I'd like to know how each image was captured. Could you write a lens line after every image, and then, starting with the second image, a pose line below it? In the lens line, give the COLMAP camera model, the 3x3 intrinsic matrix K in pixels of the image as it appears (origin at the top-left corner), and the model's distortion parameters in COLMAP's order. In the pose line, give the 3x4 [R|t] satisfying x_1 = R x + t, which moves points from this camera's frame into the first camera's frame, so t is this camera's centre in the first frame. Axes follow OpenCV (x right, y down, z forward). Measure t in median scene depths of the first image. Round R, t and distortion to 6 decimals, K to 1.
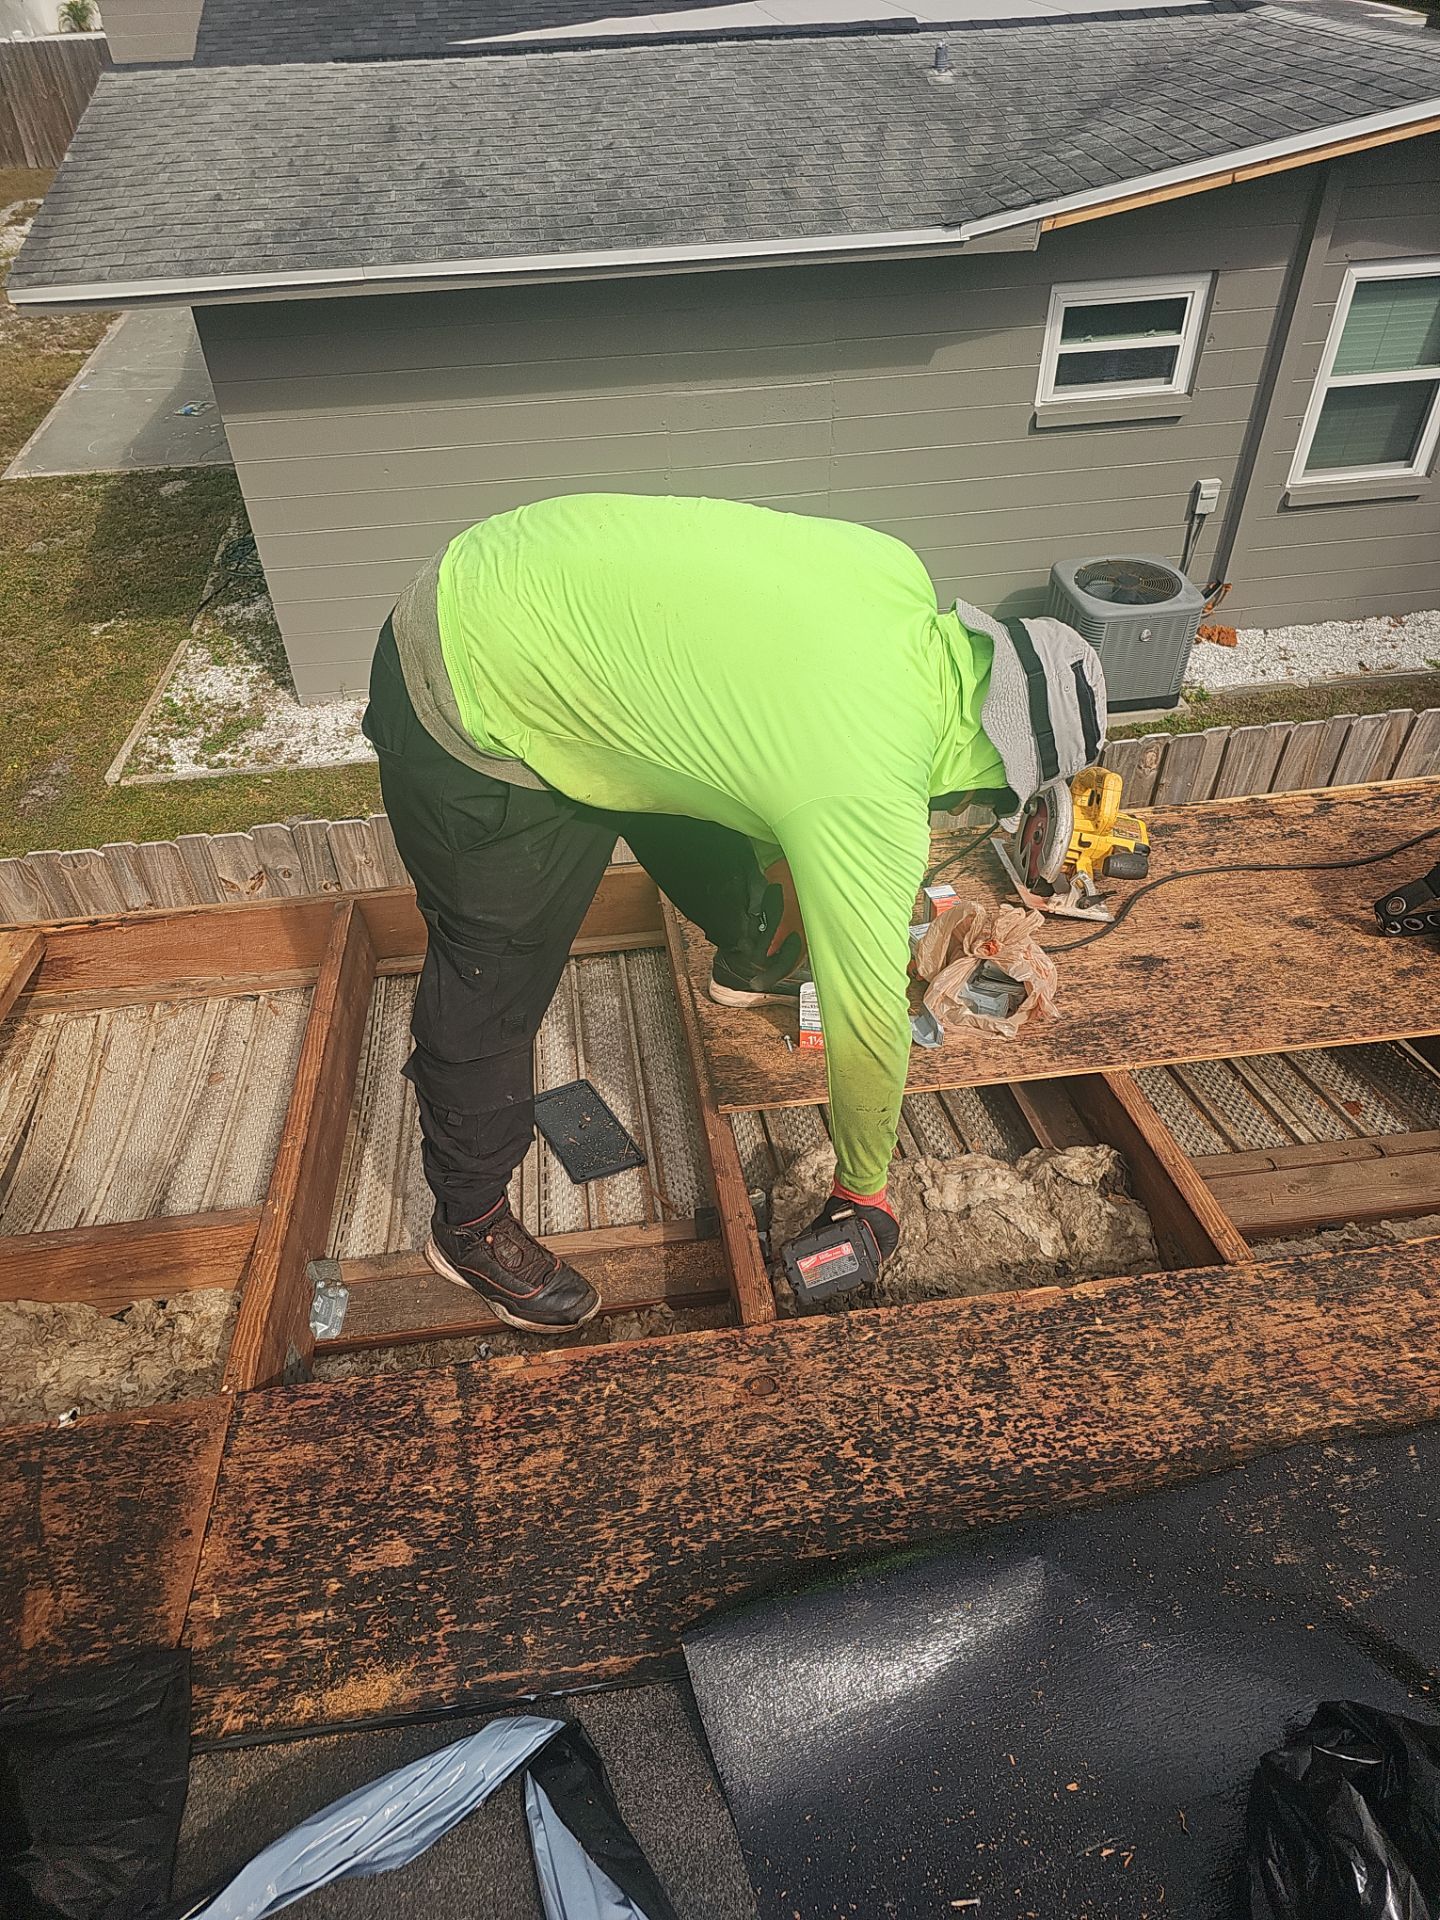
lens RADIAL K [[1251.5, 0, 720.0], [0, 1251.5, 960.0], [0, 0, 1]] dist [0.045573, -0.033982]
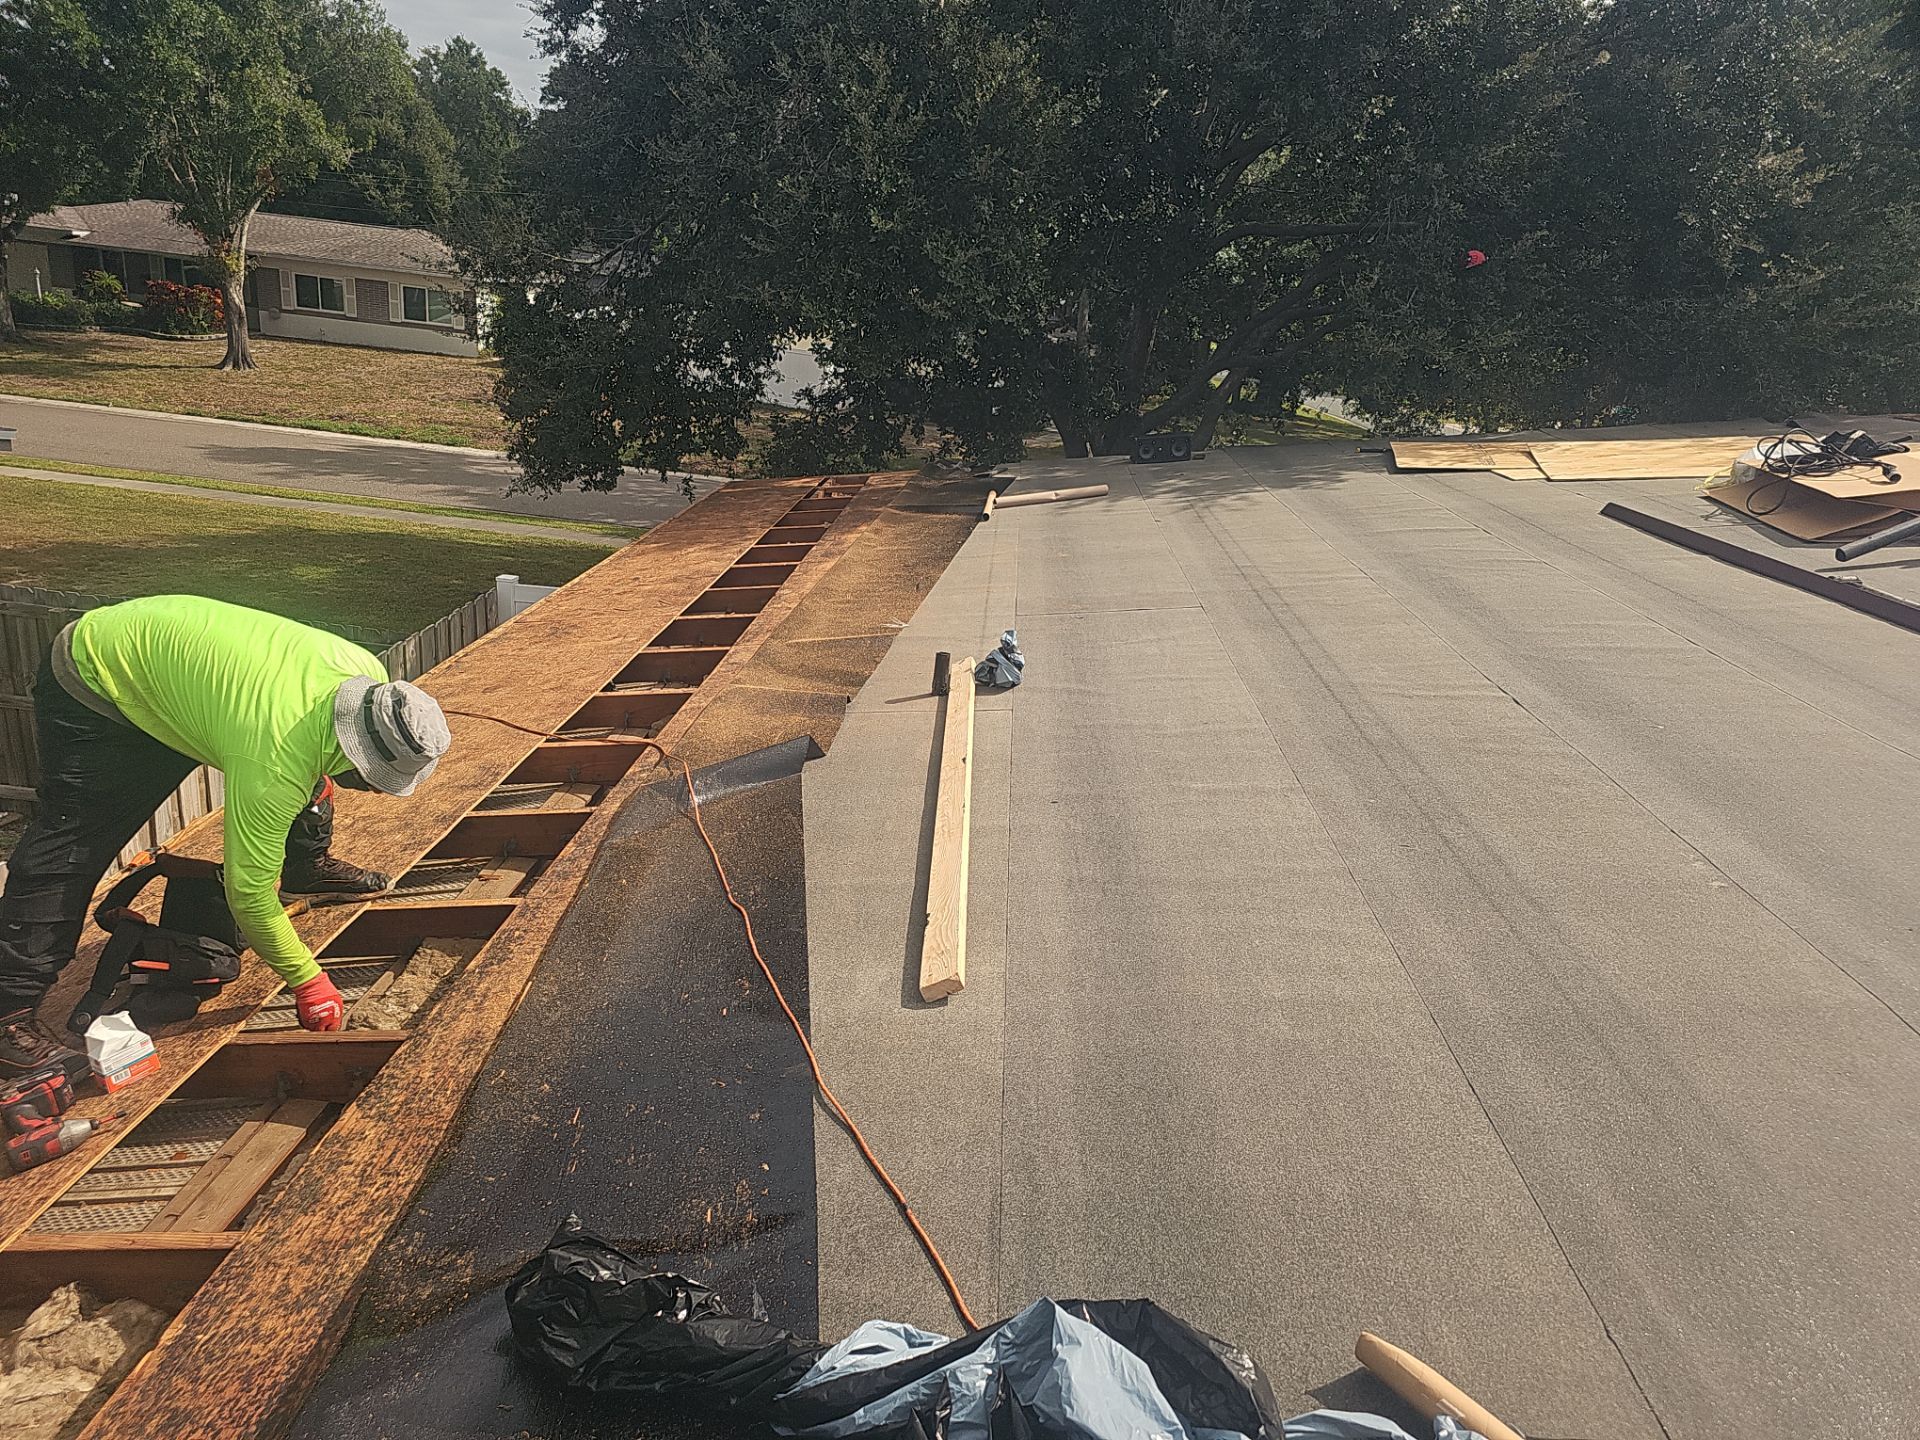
lens RADIAL K [[1251.5, 0, 960.0], [0, 1251.5, 720.0], [0, 0, 1]] dist [0.045573, -0.033982]
pose [[0.175104, -0.279922, 0.943919, -0.593913], [0.566350, 0.812867, 0.135996, 0.045124], [-0.805349, 0.510775, 0.300870, -0.304389]]
